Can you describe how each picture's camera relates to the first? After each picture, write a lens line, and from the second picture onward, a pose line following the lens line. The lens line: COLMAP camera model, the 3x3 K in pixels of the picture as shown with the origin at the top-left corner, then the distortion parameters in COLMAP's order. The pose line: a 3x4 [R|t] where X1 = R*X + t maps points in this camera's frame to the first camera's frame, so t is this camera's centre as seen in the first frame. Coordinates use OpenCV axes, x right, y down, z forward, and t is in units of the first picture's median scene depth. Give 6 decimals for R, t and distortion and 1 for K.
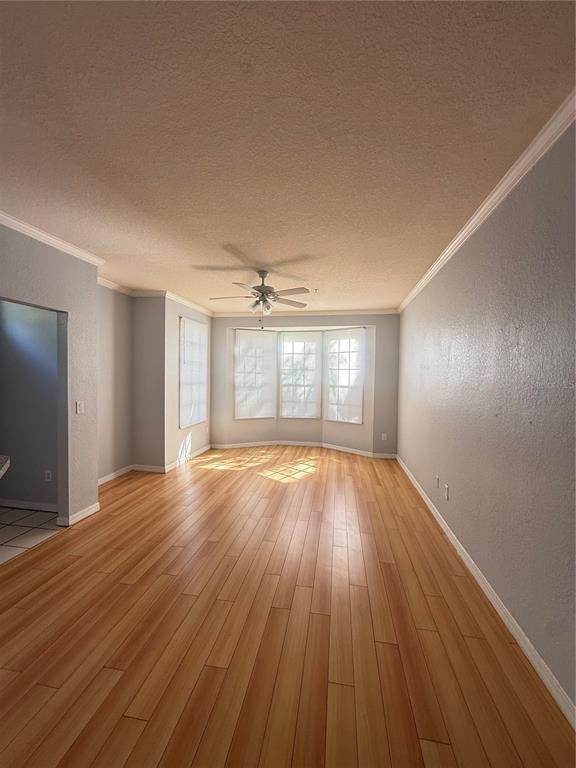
lens RADIAL K [[306.7, 0, 287.7], [0, 306.7, 382.0], [0, 0, 1]] dist [0.000730, 0.000045]
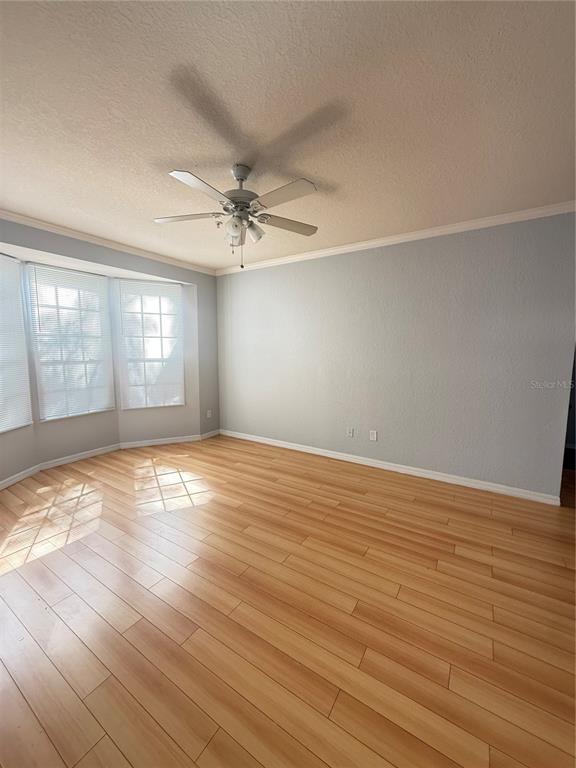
lens RADIAL K [[306.7, 0, 287.7], [0, 306.7, 382.0], [0, 0, 1]] dist [0.000730, 0.000045]
pose [[0.395364, -0.112691, 0.911586, -0.372017], [0.025153, 0.993402, 0.111896, -0.008116], [-0.918180, -0.021310, 0.395589, 0.397151]]
